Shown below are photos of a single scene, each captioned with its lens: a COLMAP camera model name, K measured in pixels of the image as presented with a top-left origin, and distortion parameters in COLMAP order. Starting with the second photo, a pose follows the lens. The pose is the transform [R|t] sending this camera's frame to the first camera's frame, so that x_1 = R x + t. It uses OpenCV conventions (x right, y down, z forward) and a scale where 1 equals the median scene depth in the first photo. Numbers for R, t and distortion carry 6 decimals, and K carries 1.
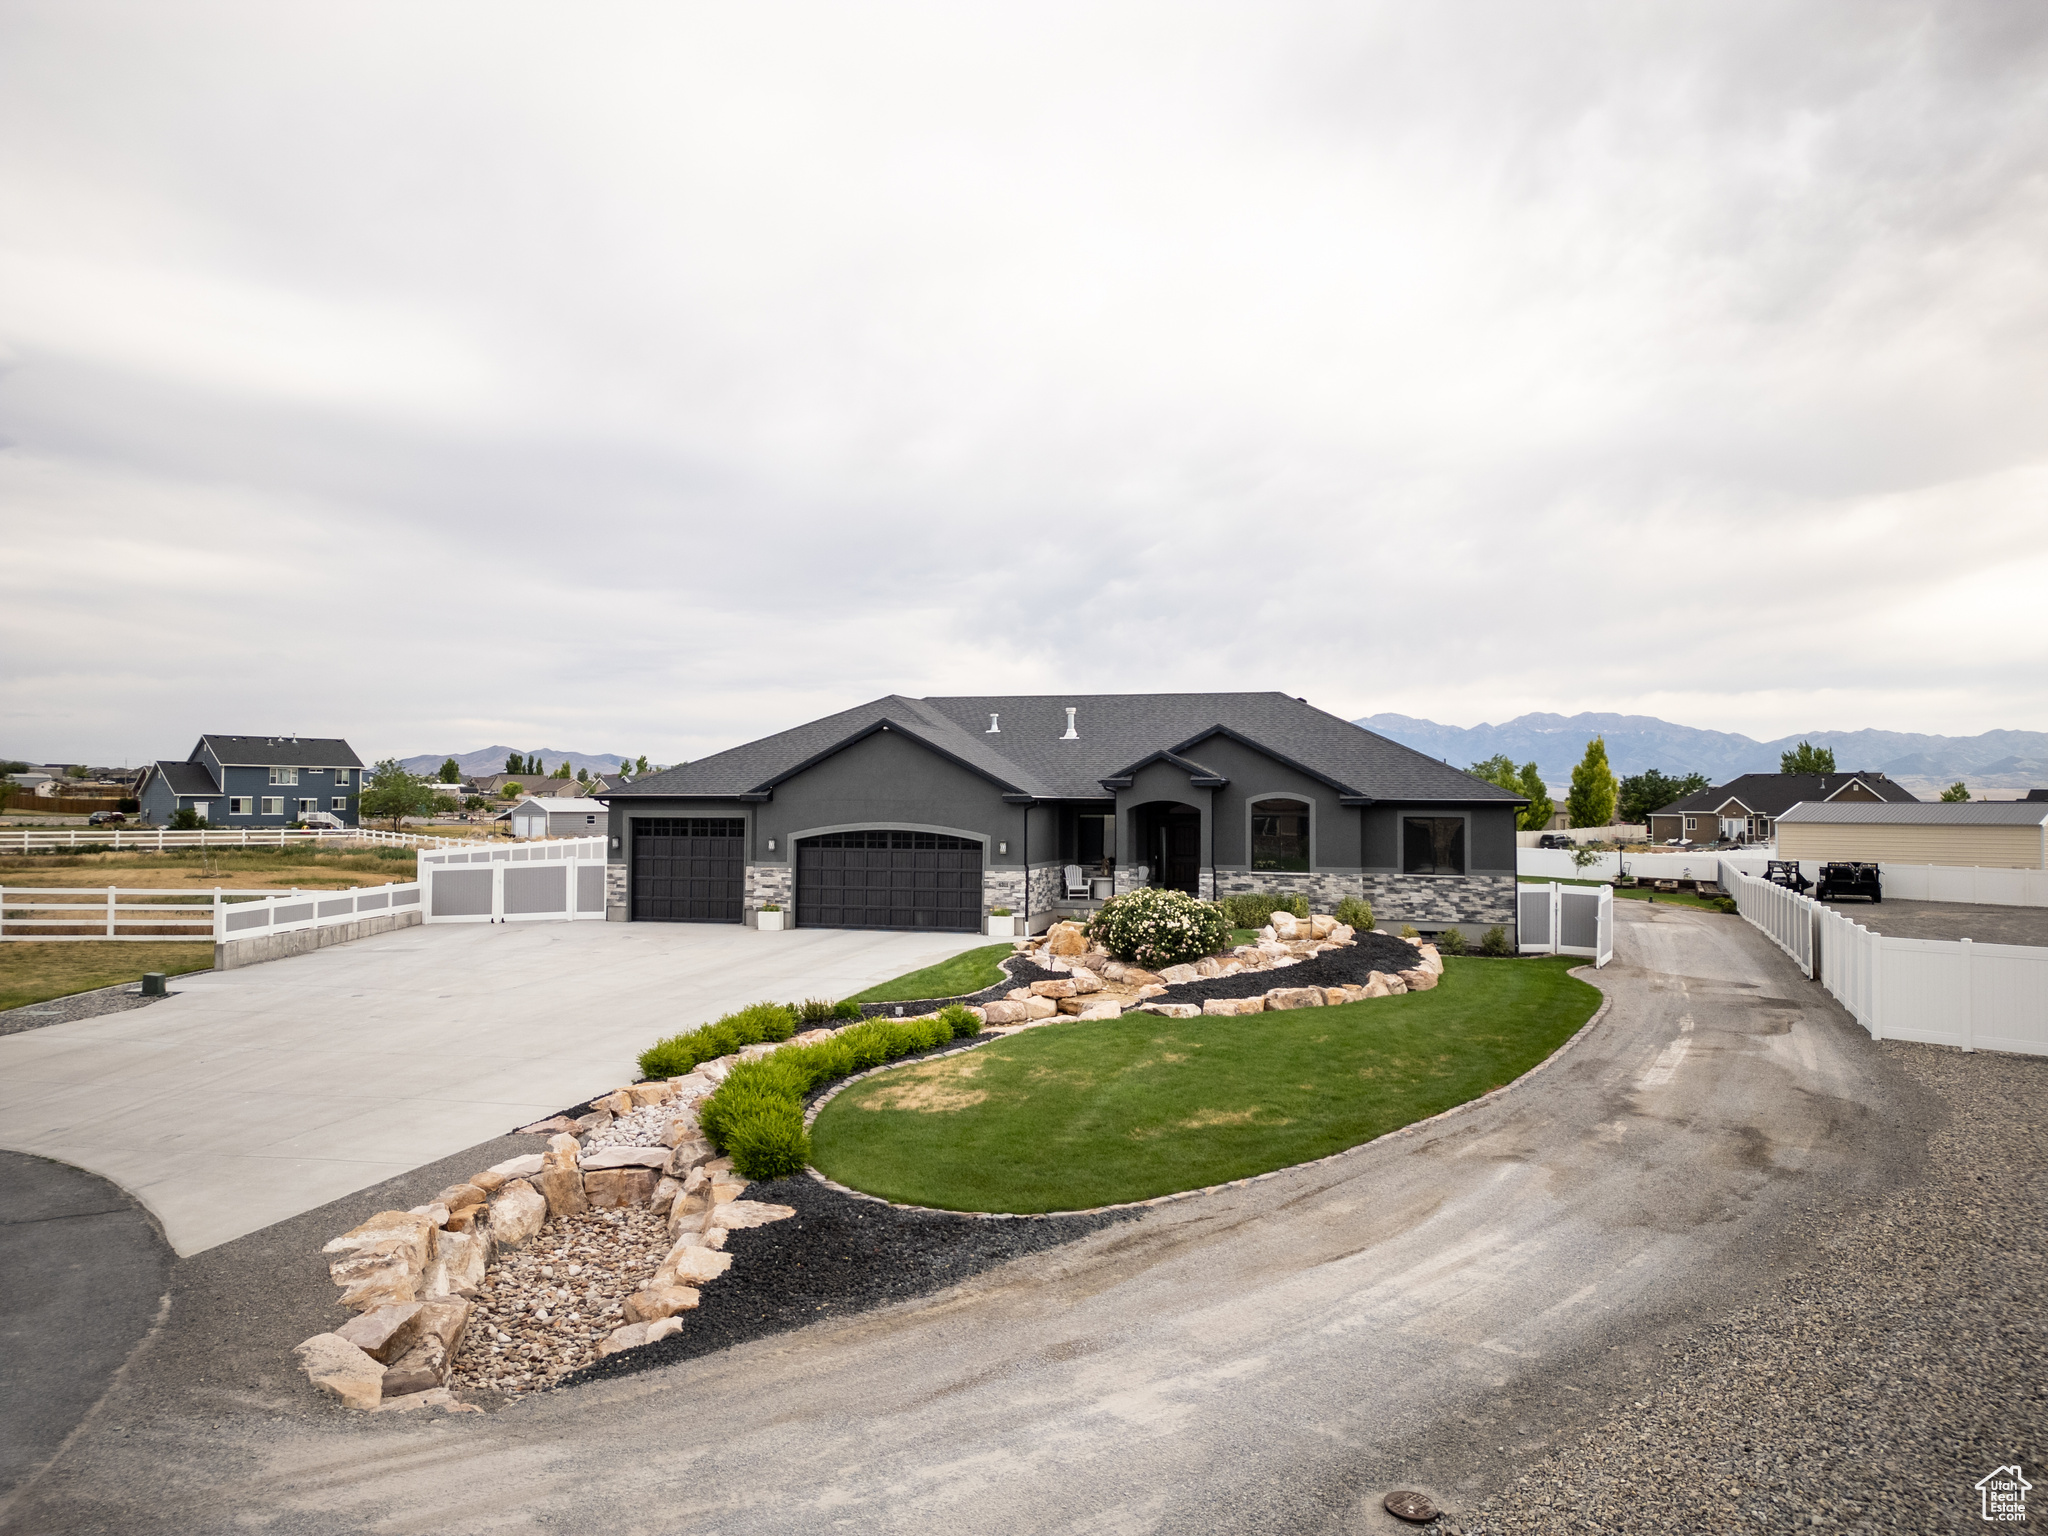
lens RADIAL K [[1445.0, 0, 1041.2], [0, 1445.0, 724.7], [0, 0, 1]] dist [0.054184, -0.049350]
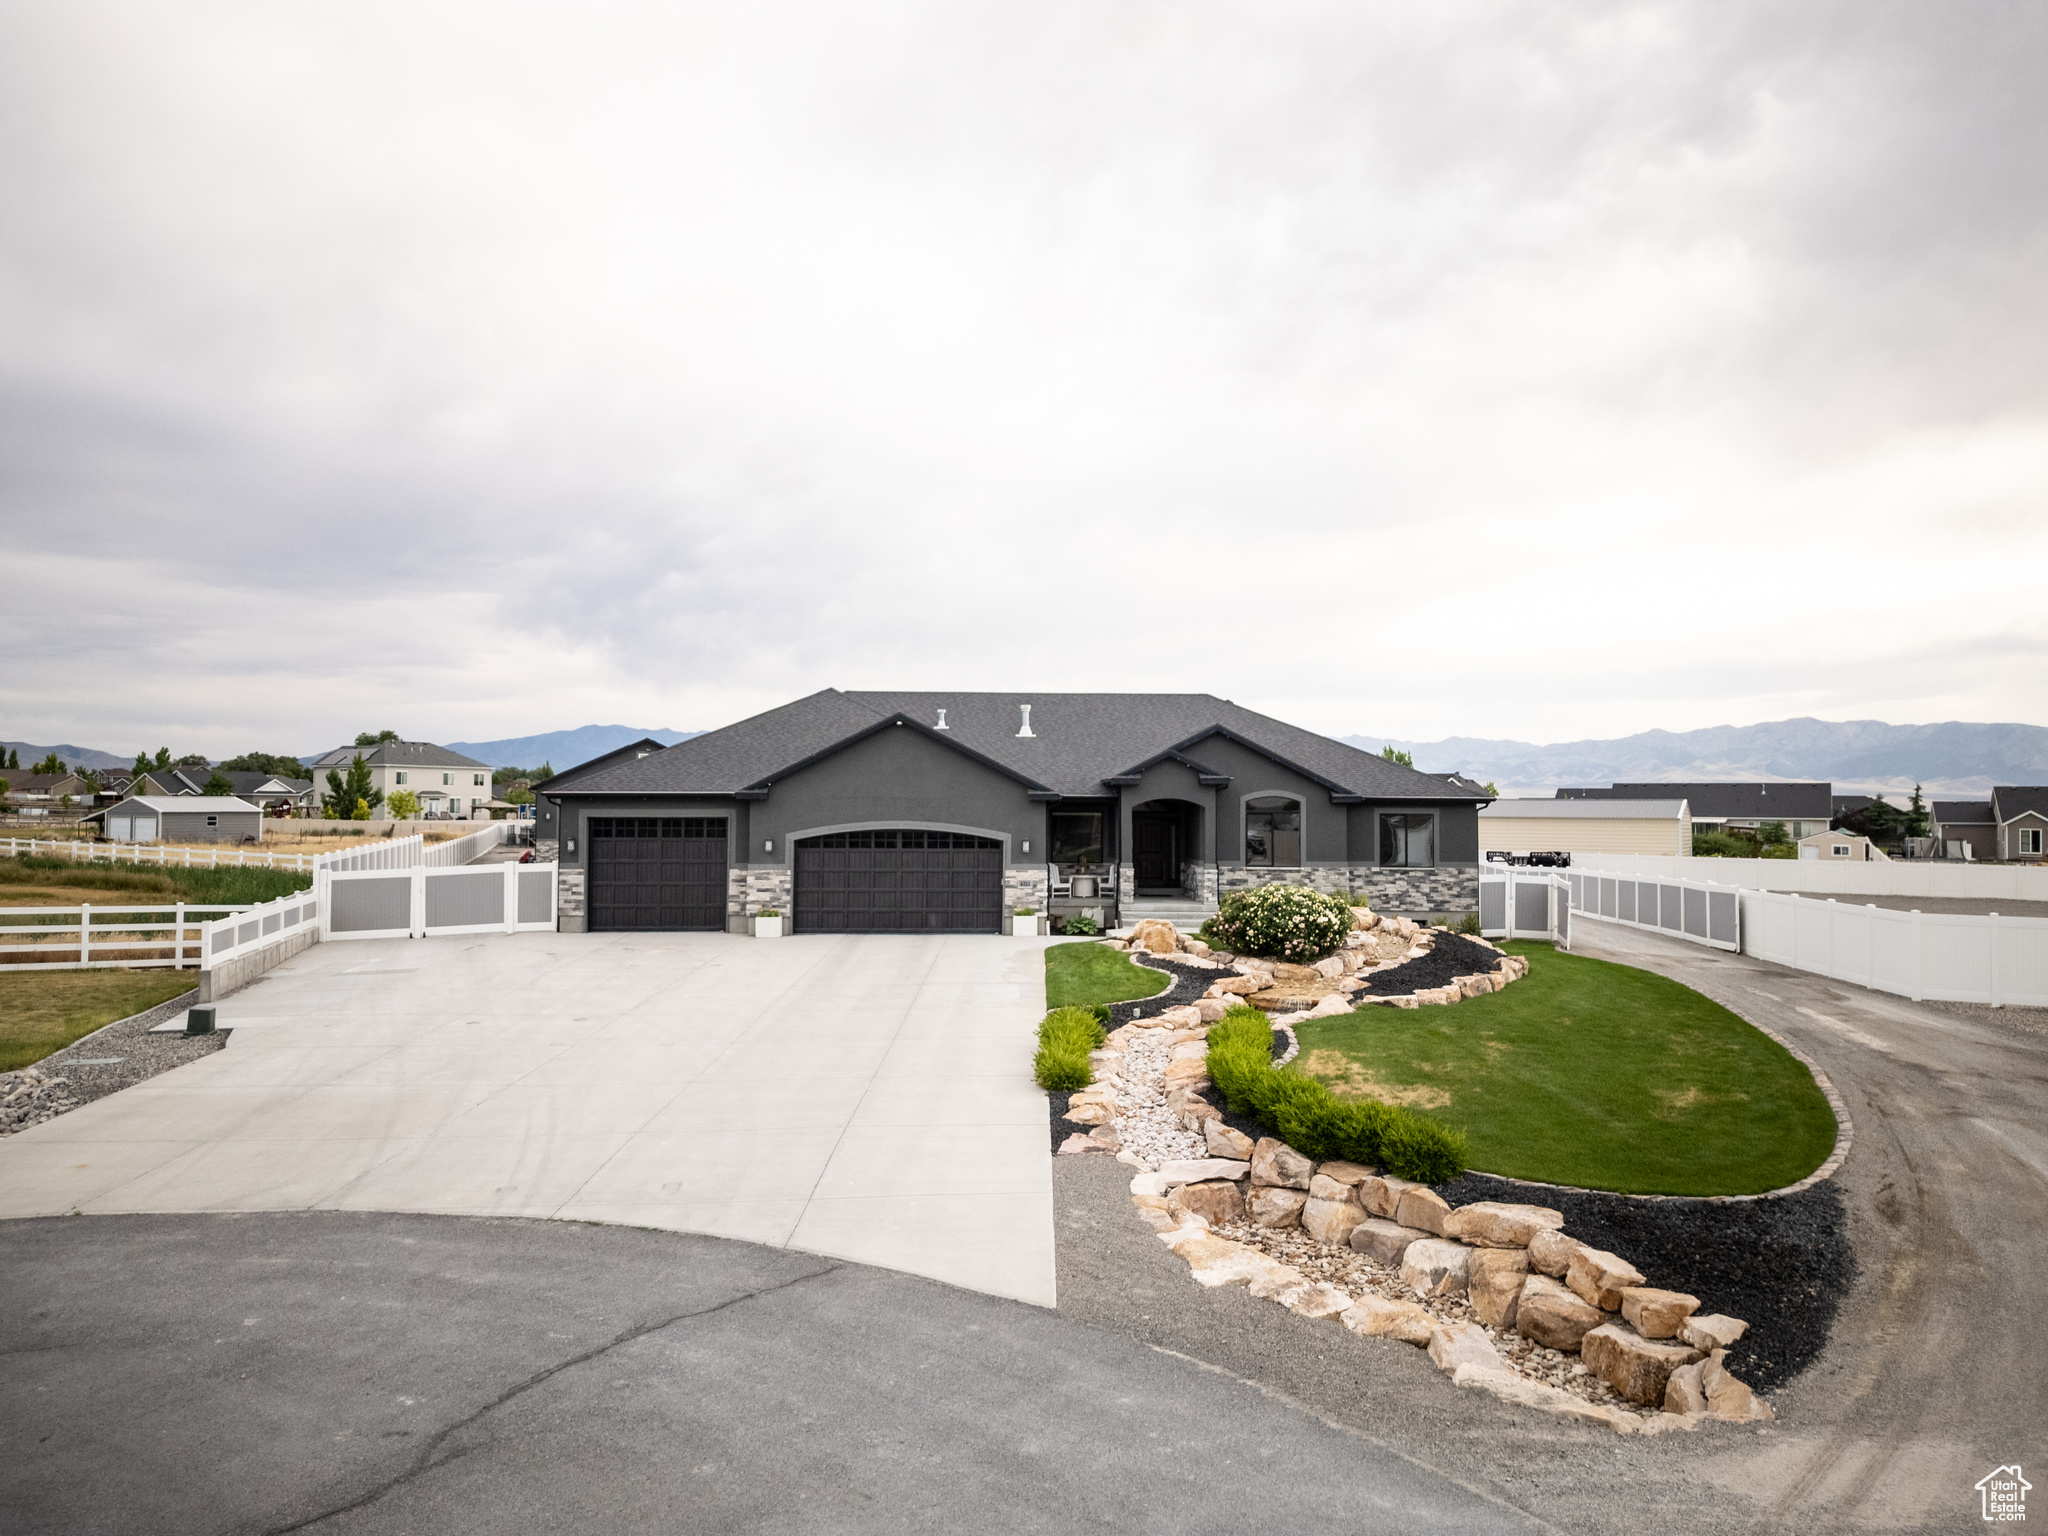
lens RADIAL K [[1445.0, 0, 1036.8], [0, 1445.0, 749.3], [0, 0, 1]] dist [0.054184, -0.049350]
pose [[0.955913, 0.009942, 0.293481, -0.303652], [-0.015269, 0.999757, 0.015868, 0.003073], [-0.293252, -0.019649, 0.955833, 0.056342]]
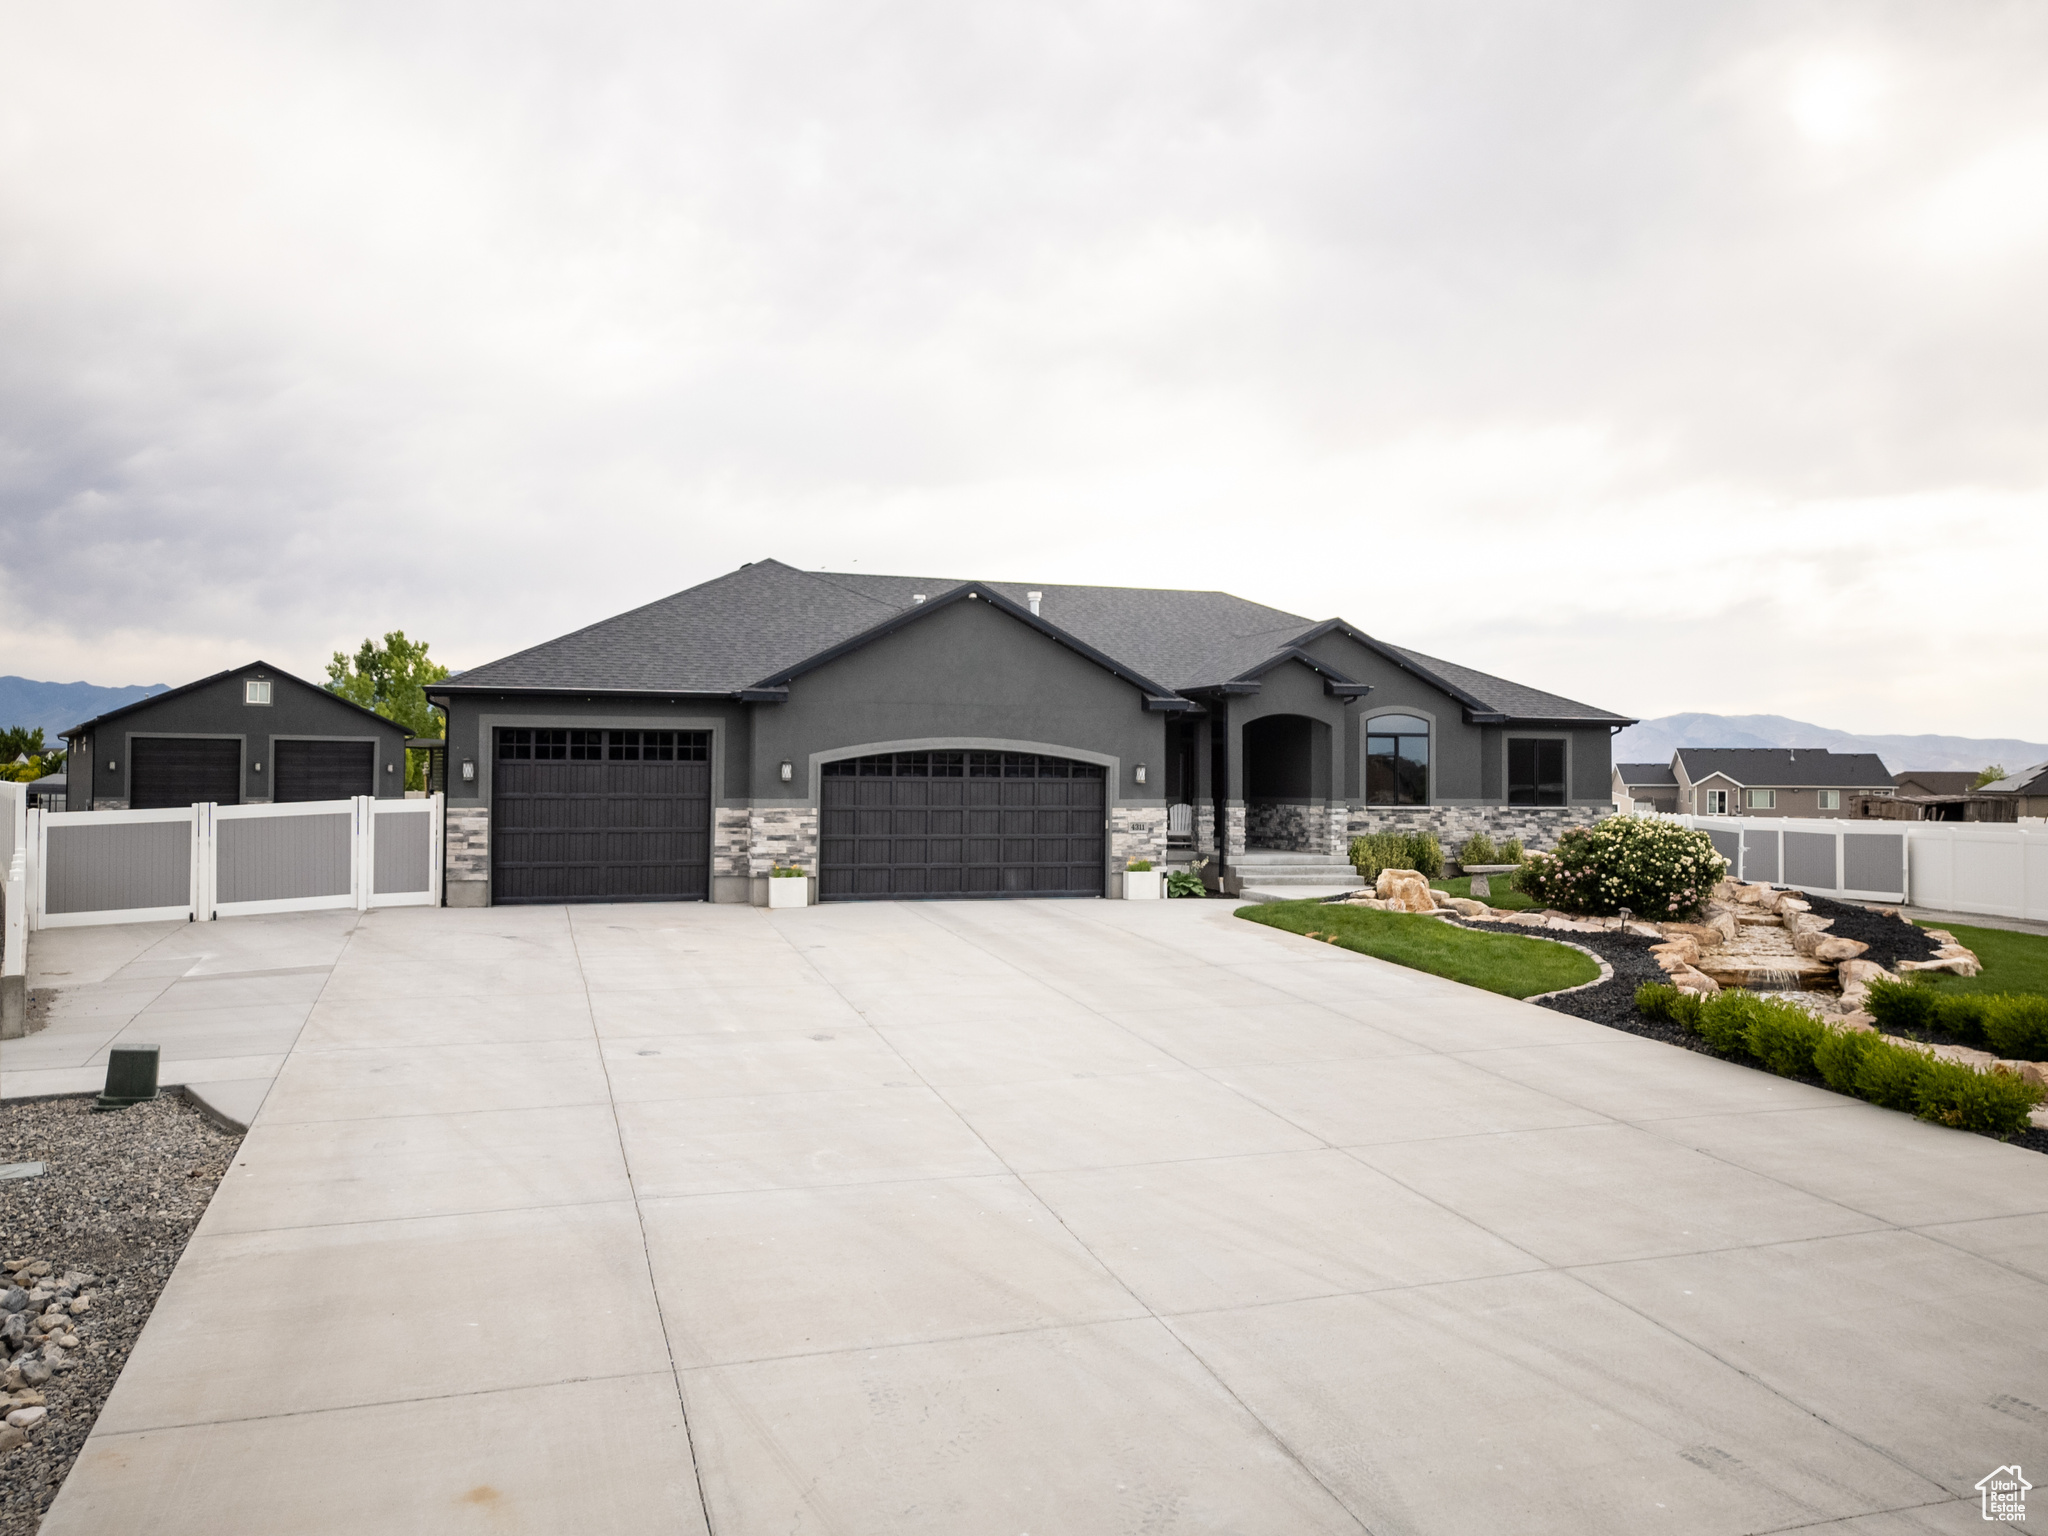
lens RADIAL K [[1589.7, 0, 1009.1], [0, 1589.7, 727.6], [0, 0, 1]] dist [0.035483, 0.000355]
pose [[0.842090, 0.017038, 0.539068, -0.489073], [-0.031031, 0.999376, 0.016887, 0.050468], [-0.538443, -0.030948, 0.842093, 0.377394]]
